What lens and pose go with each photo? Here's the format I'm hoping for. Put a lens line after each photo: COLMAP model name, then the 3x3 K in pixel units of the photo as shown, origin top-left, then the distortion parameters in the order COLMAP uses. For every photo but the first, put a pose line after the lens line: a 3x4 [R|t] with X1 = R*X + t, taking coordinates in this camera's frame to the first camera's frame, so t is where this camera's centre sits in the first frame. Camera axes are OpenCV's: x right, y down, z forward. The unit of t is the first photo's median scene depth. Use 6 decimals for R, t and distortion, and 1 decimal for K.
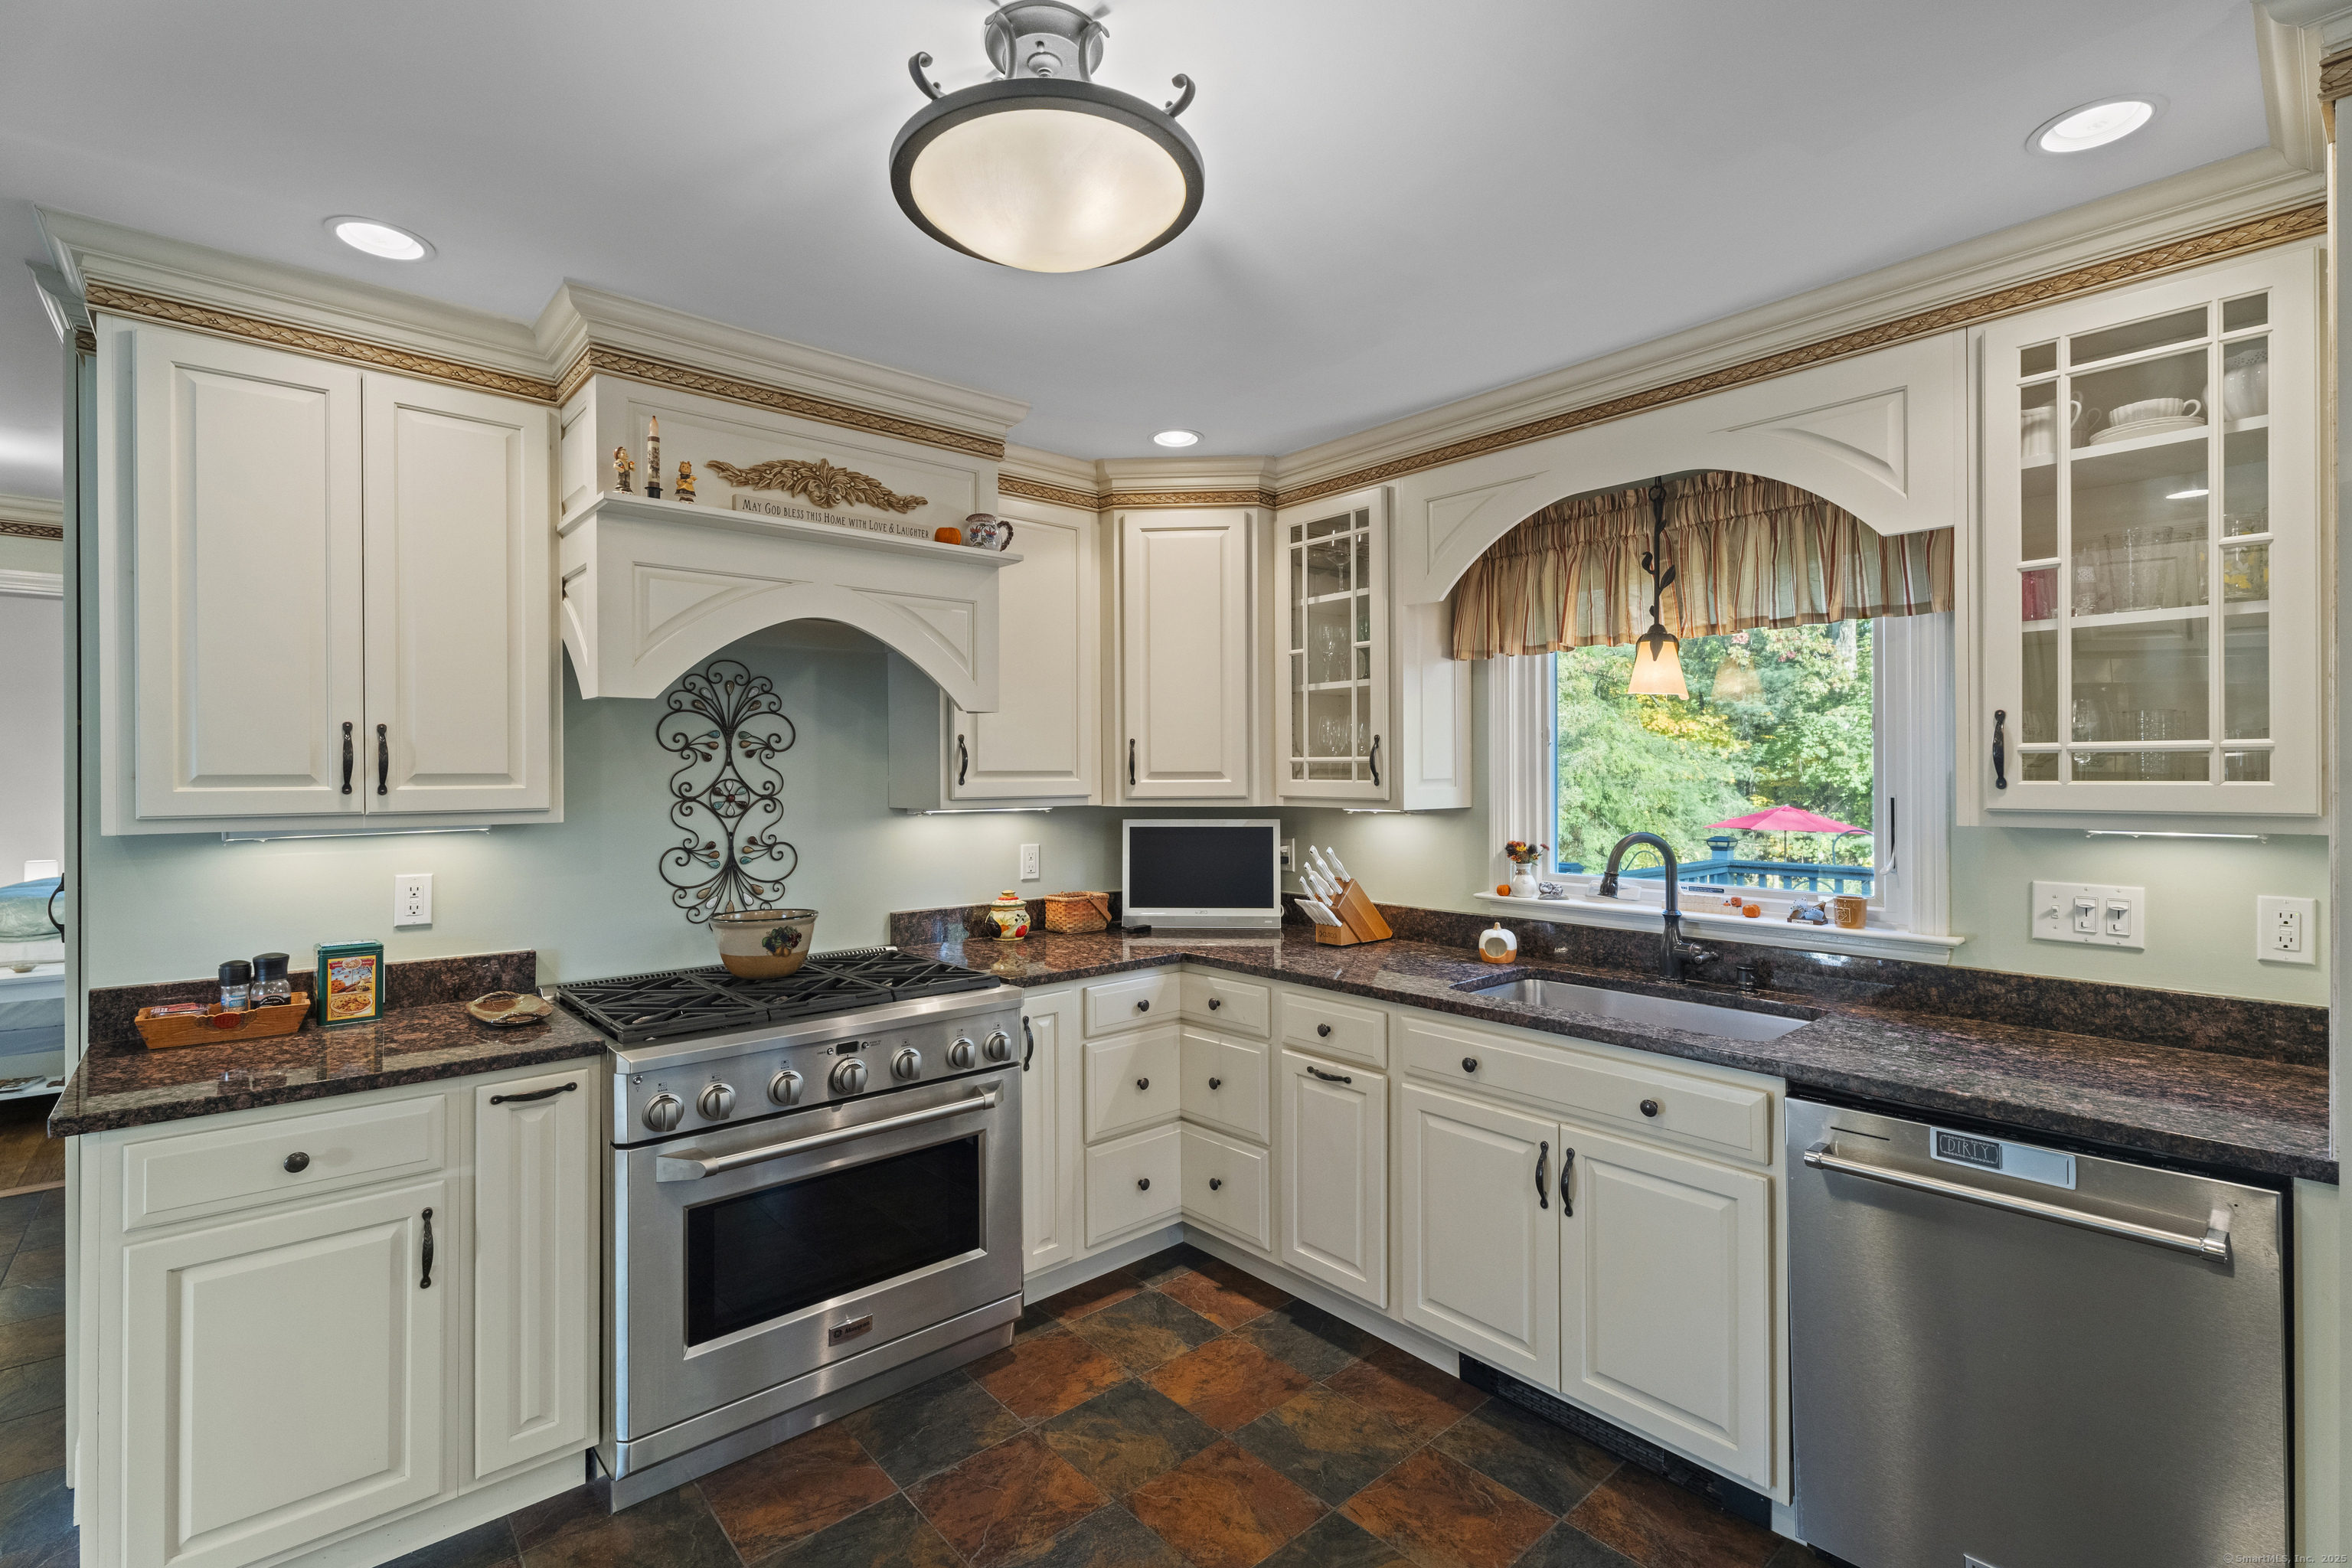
lens RADIAL K [[1052.2, 0, 1168.3], [0, 1052.2, 778.2], [0, 0, 1]] dist [-0.010142, 0.009441]
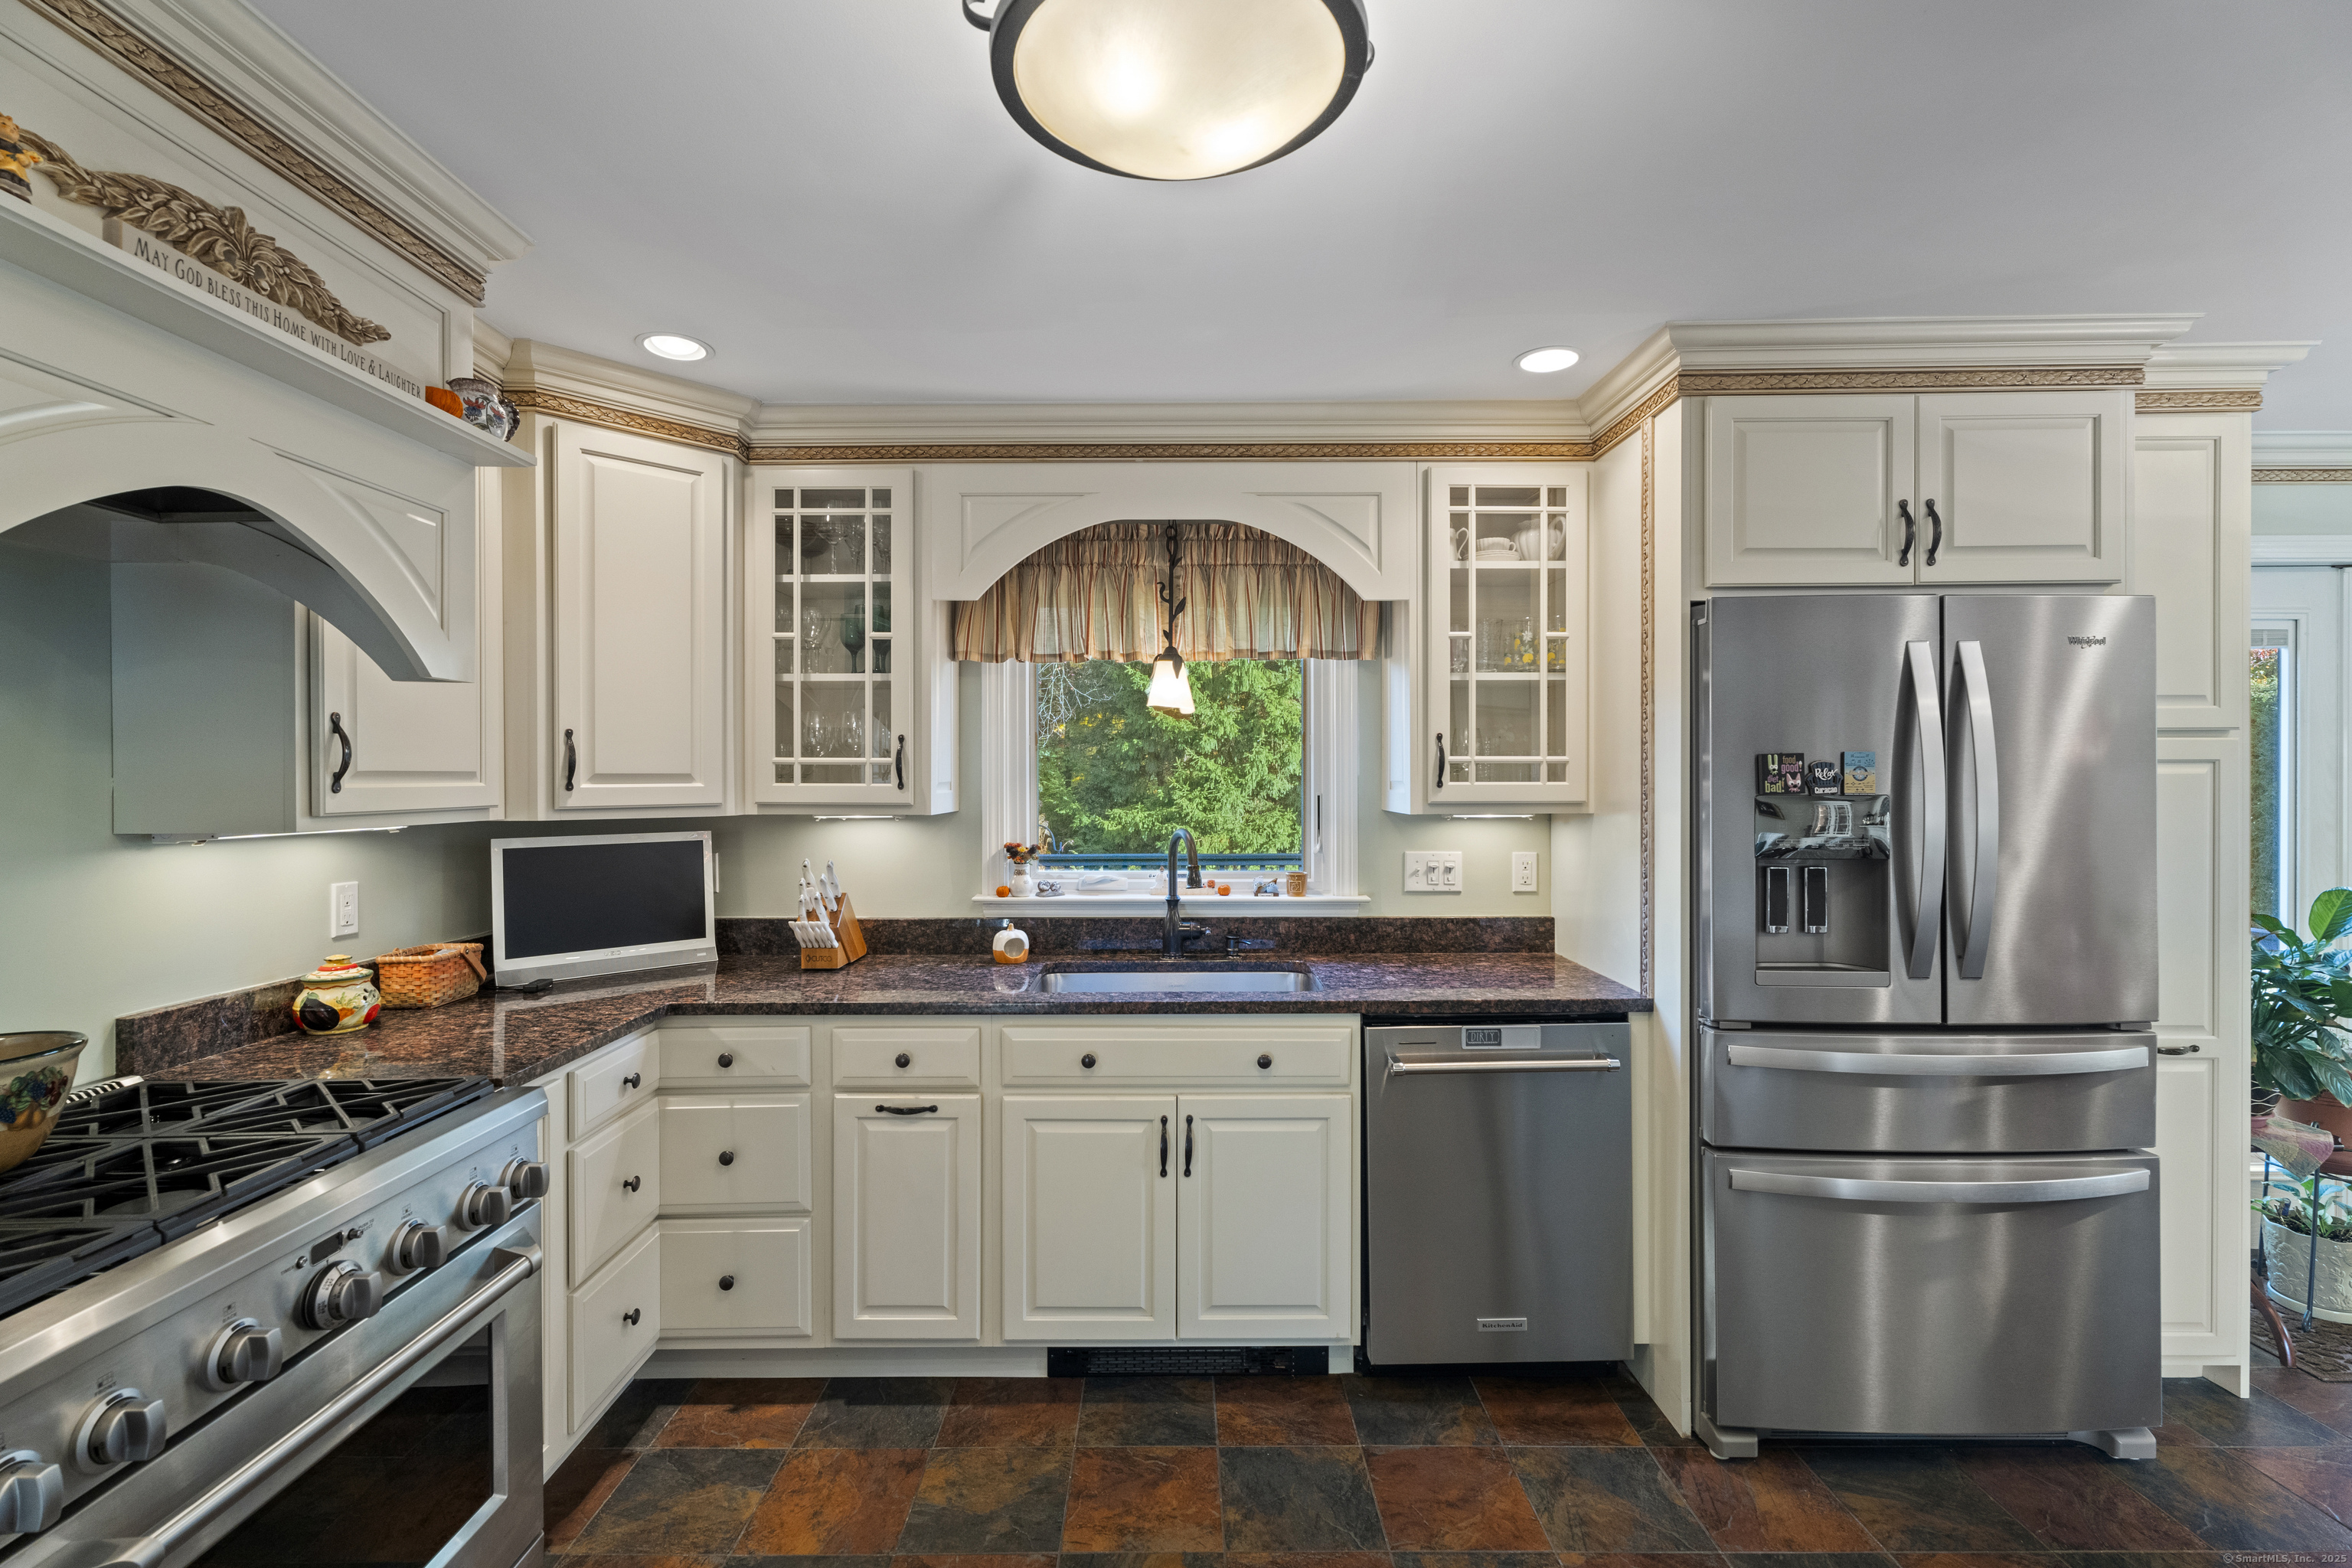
lens RADIAL K [[1052.2, 0, 1168.3], [0, 1052.2, 778.2], [0, 0, 1]] dist [-0.010142, 0.009441]
pose [[0.656373, 0.001404, 0.754435, -0.381702], [0.002338, 0.999990, -0.003895, 0.001498], [-0.754433, 0.004321, 0.656363, 0.234369]]
